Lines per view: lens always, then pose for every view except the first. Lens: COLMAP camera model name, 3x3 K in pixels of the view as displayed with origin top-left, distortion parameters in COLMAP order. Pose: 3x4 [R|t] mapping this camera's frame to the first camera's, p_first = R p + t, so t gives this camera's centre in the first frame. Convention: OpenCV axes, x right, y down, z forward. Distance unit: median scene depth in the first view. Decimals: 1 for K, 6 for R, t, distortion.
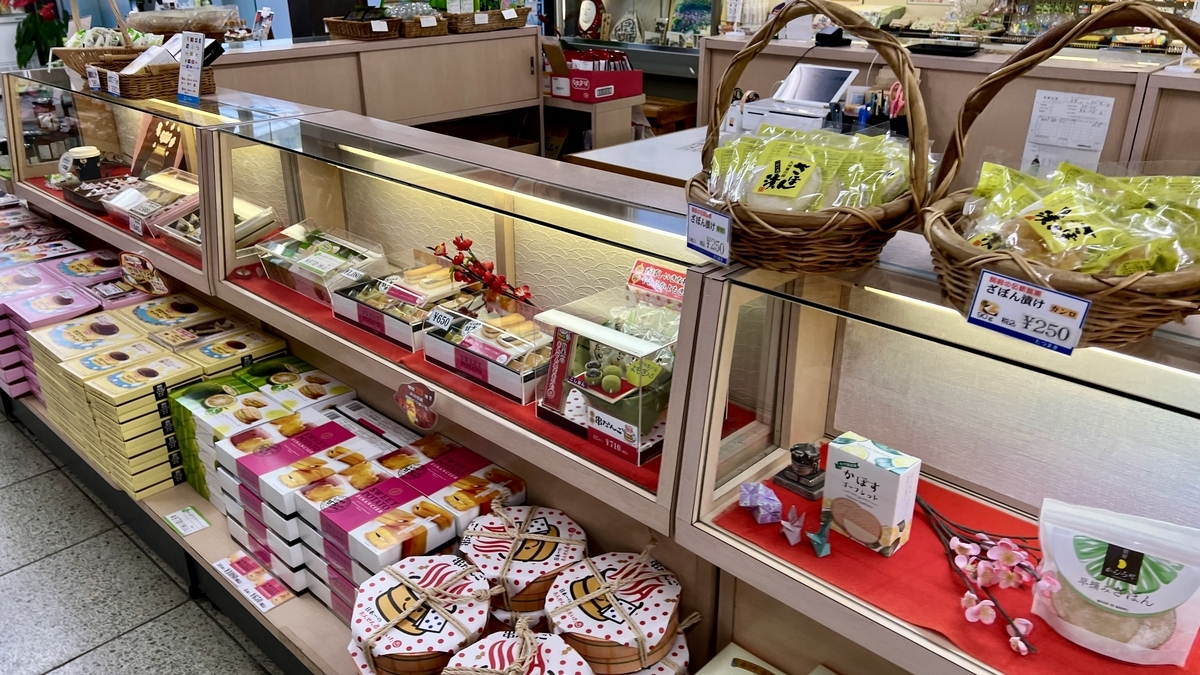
lens RADIAL K [[894.4, 0, 602.6], [0, 894.4, 345.7], [0, 0, 1]] dist [0.064037, -0.065635]
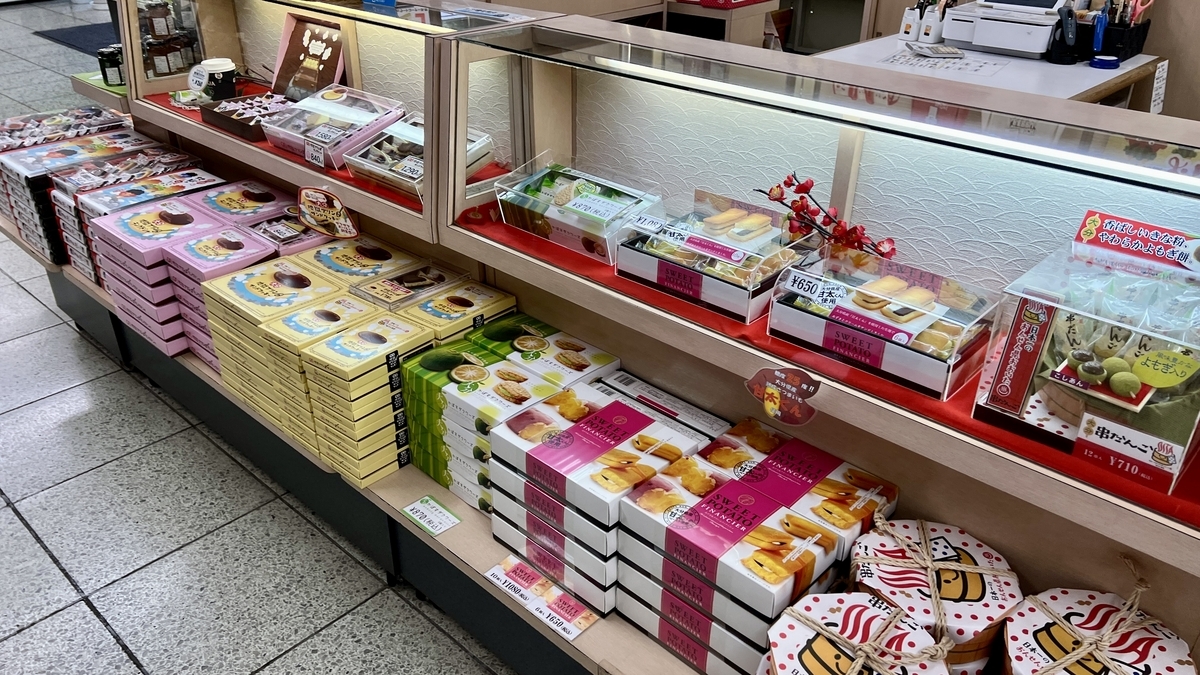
lens RADIAL K [[895.9, 0, 602.1], [0, 895.9, 333.3], [0, 0, 1]] dist [0.067774, -0.082897]
pose [[0.999986, 0.002307, 0.004685, -0.278983], [-0.002665, 0.996958, 0.077895, -0.037135], [-0.004491, -0.077907, 0.996951, 0.162989]]
